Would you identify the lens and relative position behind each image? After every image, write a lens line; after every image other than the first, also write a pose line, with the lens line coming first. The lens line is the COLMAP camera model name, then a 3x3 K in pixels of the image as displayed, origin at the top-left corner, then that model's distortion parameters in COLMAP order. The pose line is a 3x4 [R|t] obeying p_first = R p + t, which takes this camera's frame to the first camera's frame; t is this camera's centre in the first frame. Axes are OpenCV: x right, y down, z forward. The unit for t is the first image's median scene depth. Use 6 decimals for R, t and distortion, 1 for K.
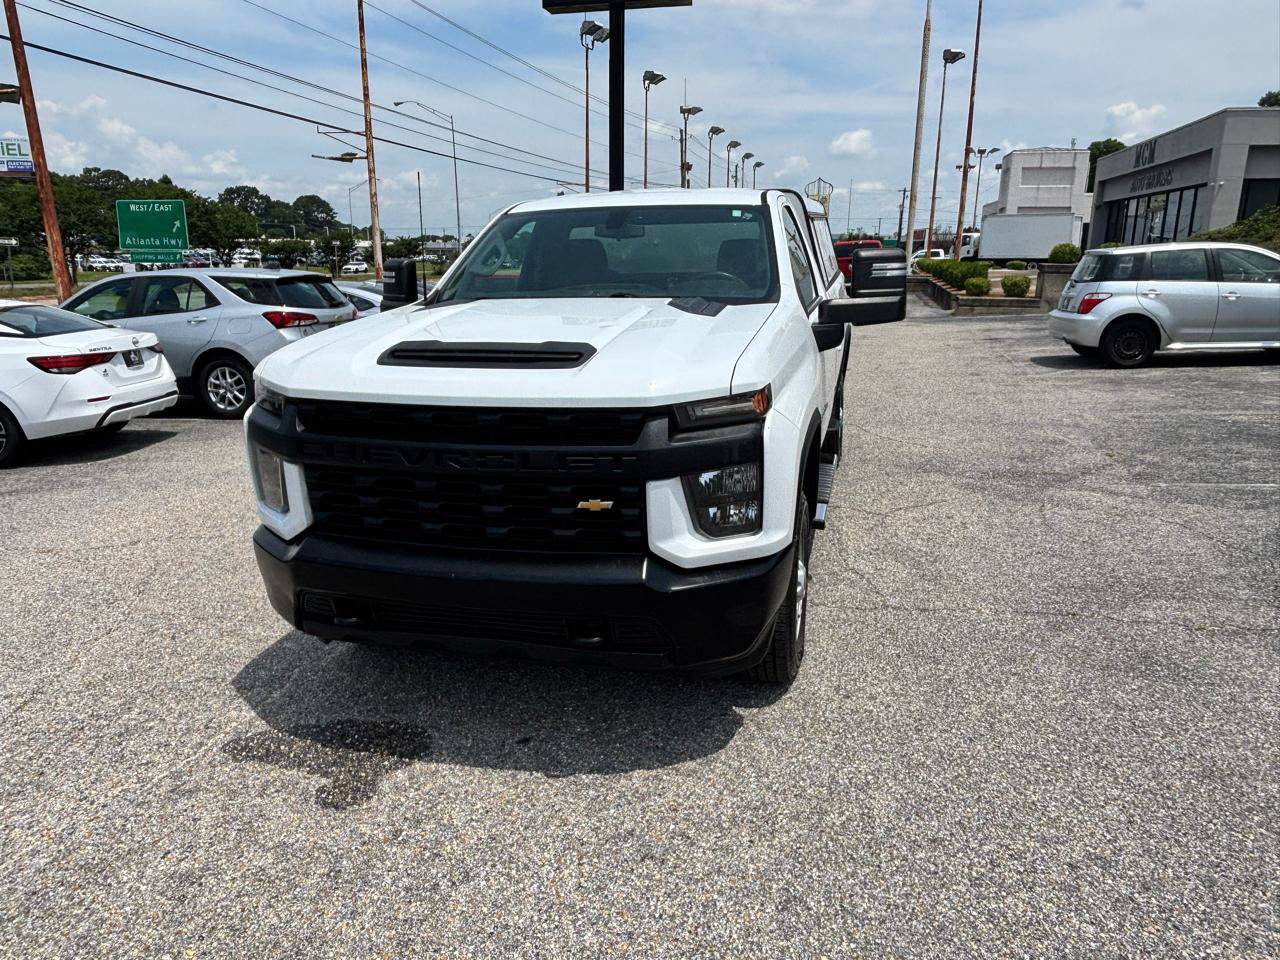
lens RADIAL K [[897.6, 0, 630.9], [0, 897.6, 480.0], [0, 0, 1]] dist [0.032701, -0.051182]
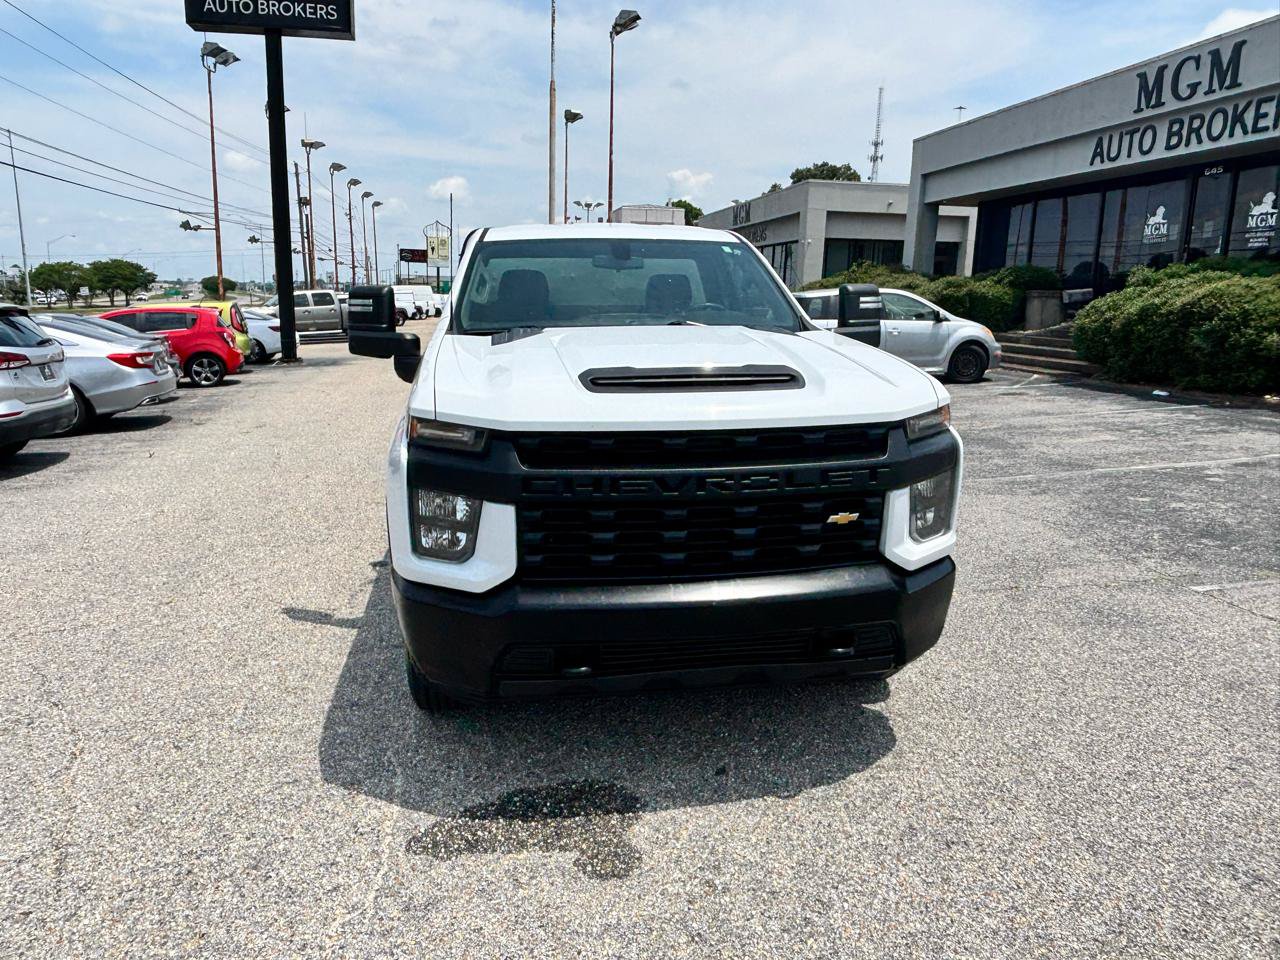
lens RADIAL K [[897.6, 0, 630.8], [0, 897.6, 464.6], [0, 0, 1]] dist [0.032701, -0.051182]
pose [[0.913011, -0.060788, 0.403379, -0.463815], [0.084685, 0.995537, -0.041651, -0.007895], [-0.399047, 0.072188, 0.914084, 0.095094]]
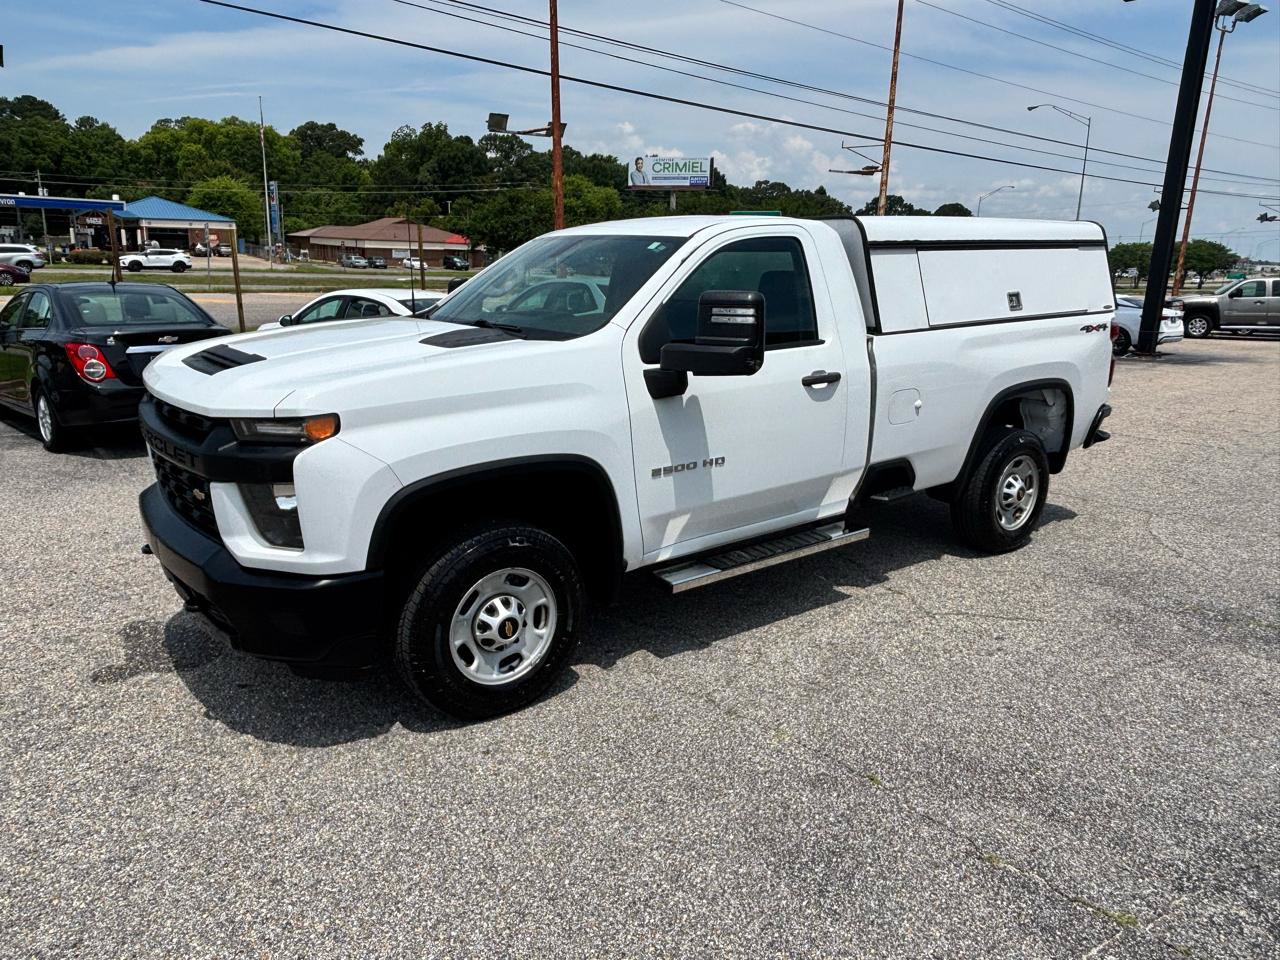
lens RADIAL K [[897.6, 0, 632.8], [0, 897.6, 484.2], [0, 0, 1]] dist [0.032701, -0.051182]
pose [[0.790281, 0.177754, -0.586396, 0.749349], [-0.180218, 0.982098, 0.054825, -0.103921], [0.585643, 0.062352, 0.808167, 0.254161]]
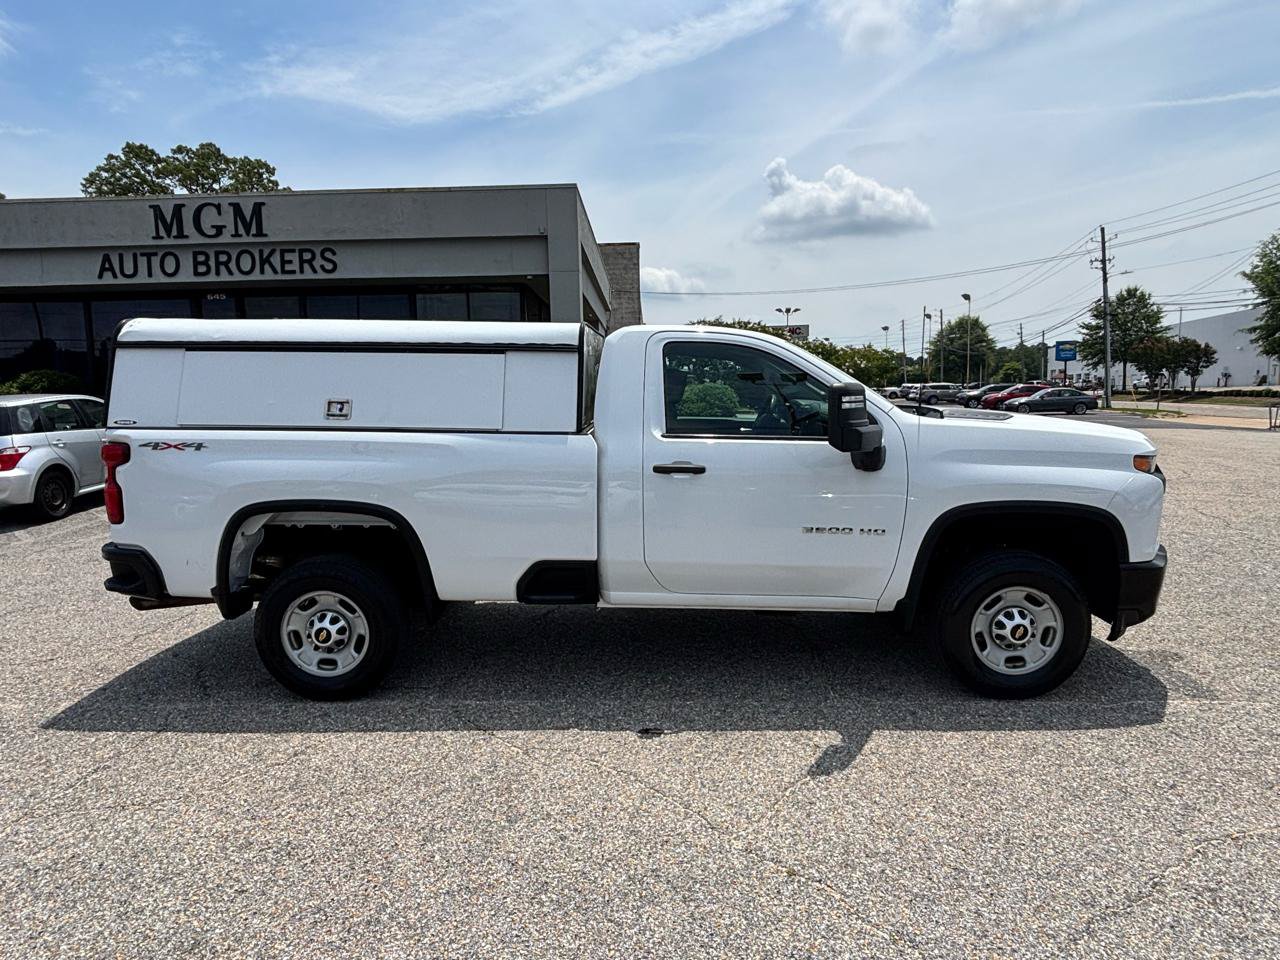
lens RADIAL K [[764.3, 0, 629.6], [0, 764.3, 478.1], [0, 0, 1]] dist [0.005563, -0.009780]
pose [[-0.229682, -0.101003, 0.968011, -1.124715], [0.262031, 0.951459, 0.161449, -0.393306], [-0.937329, 0.290730, -0.192067, 1.617625]]
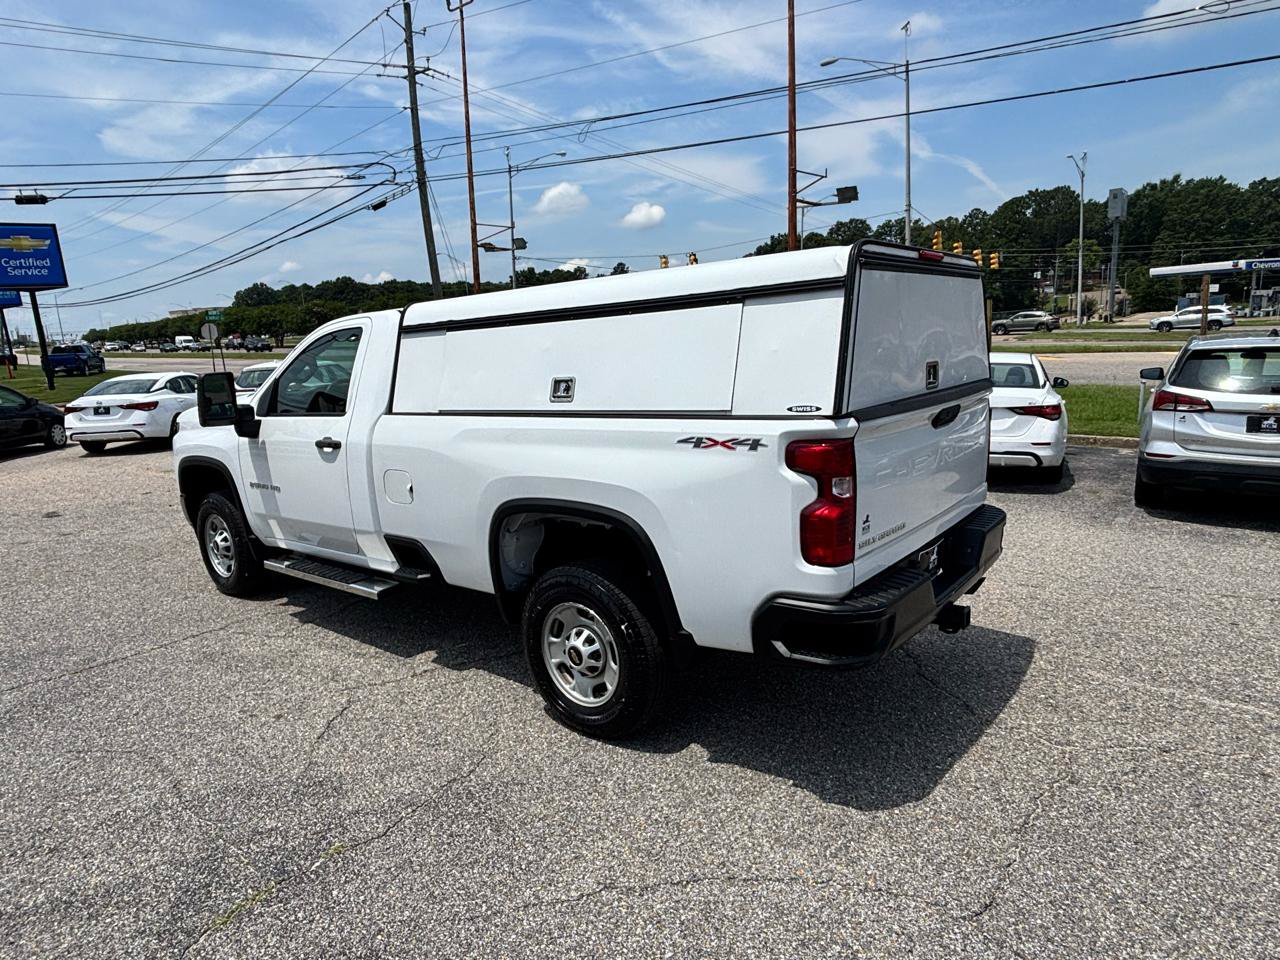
lens RADIAL K [[770.6, 0, 634.0], [0, 770.6, 480.3], [0, 0, 1]] dist [0.010557, -0.015827]
pose [[-0.404333, 0.203533, -0.891678, 1.098748], [-0.177848, 0.938819, 0.294939, -0.565169], [0.897154, 0.277837, -0.343397, 2.028238]]
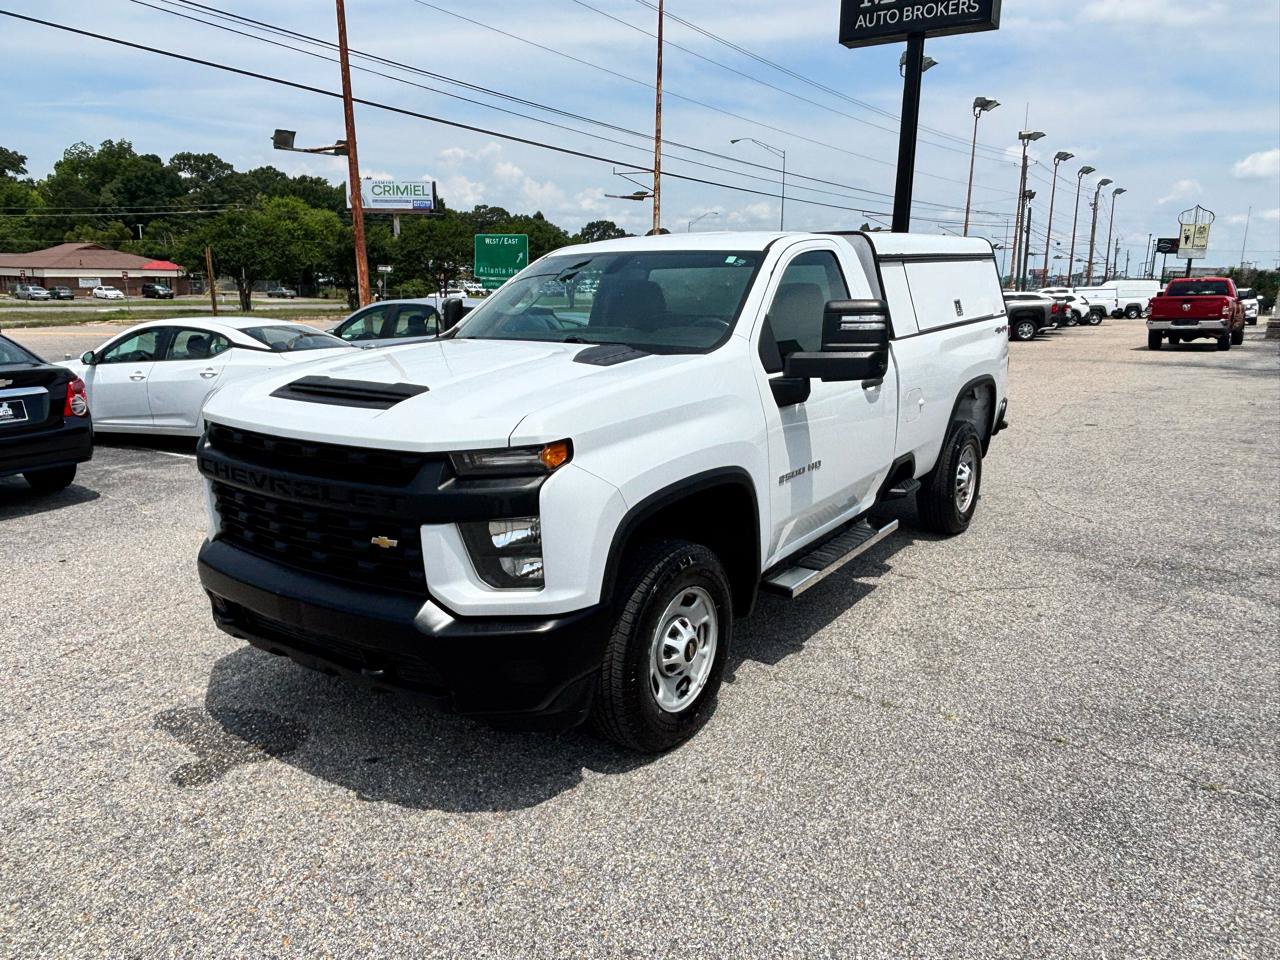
lens RADIAL K [[897.6, 0, 633.7], [0, 897.6, 468.1], [0, 0, 1]] dist [0.032701, -0.051182]
pose [[0.936513, 0.085230, -0.340116, 0.392851], [-0.100167, 0.994616, -0.026570, -0.040076], [0.336020, 0.058951, 0.940008, 0.075781]]
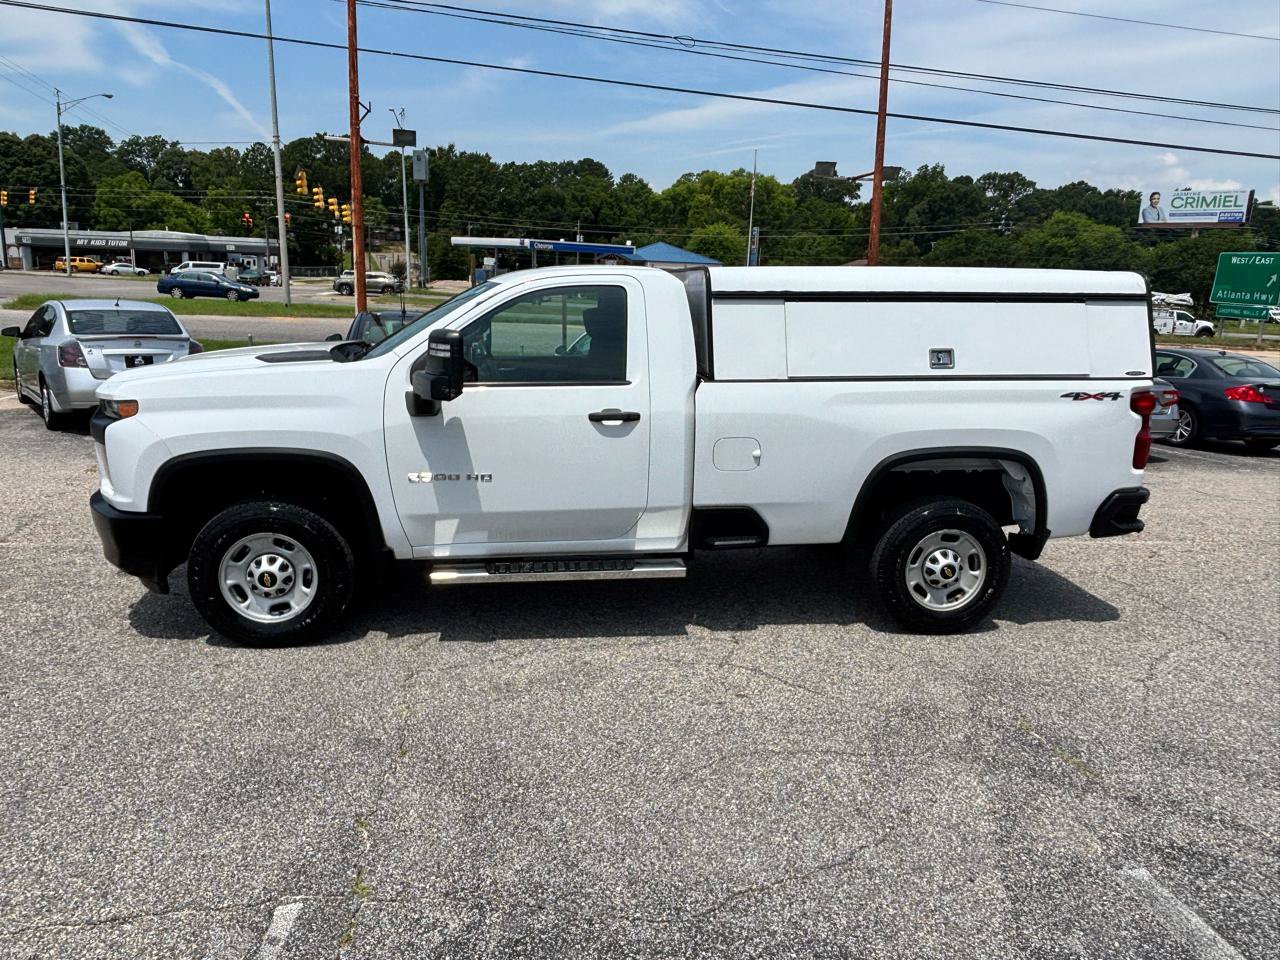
lens RADIAL K [[897.6, 0, 639.3], [0, 897.6, 485.2], [0, 0, 1]] dist [0.032701, -0.051182]
pose [[0.387649, 0.229019, -0.892904, 1.331555], [-0.268927, 0.954605, 0.128091, -0.280396], [0.881706, 0.190472, 0.431641, 0.791836]]
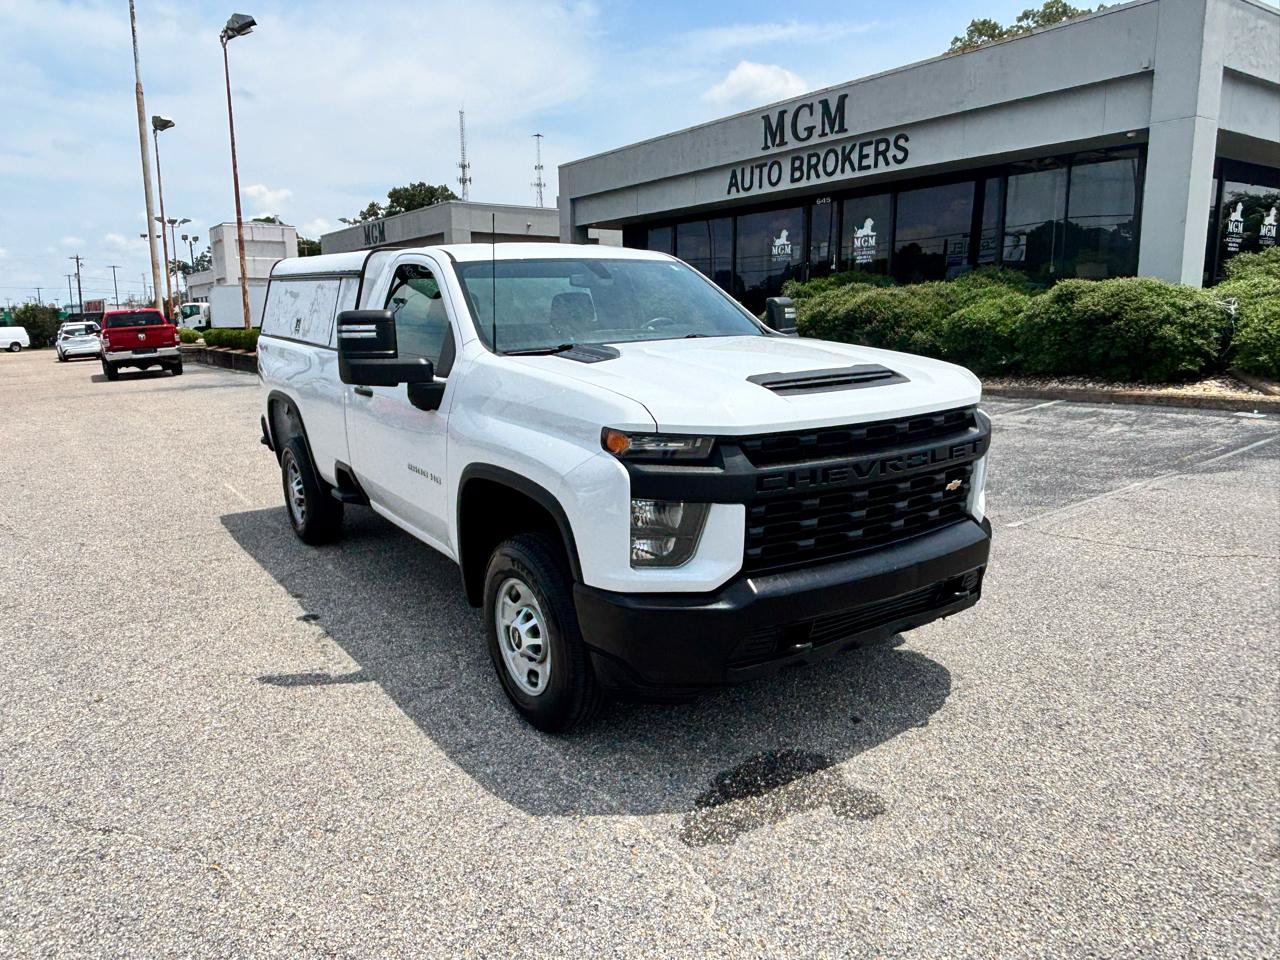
lens RADIAL K [[897.6, 0, 637.8], [0, 897.6, 473.5], [0, 0, 1]] dist [0.032701, -0.051182]
pose [[0.655918, -0.141419, 0.741466, -0.866106], [0.201620, 0.979427, 0.008447, -0.060390], [-0.727407, 0.143954, 0.670937, 0.317115]]
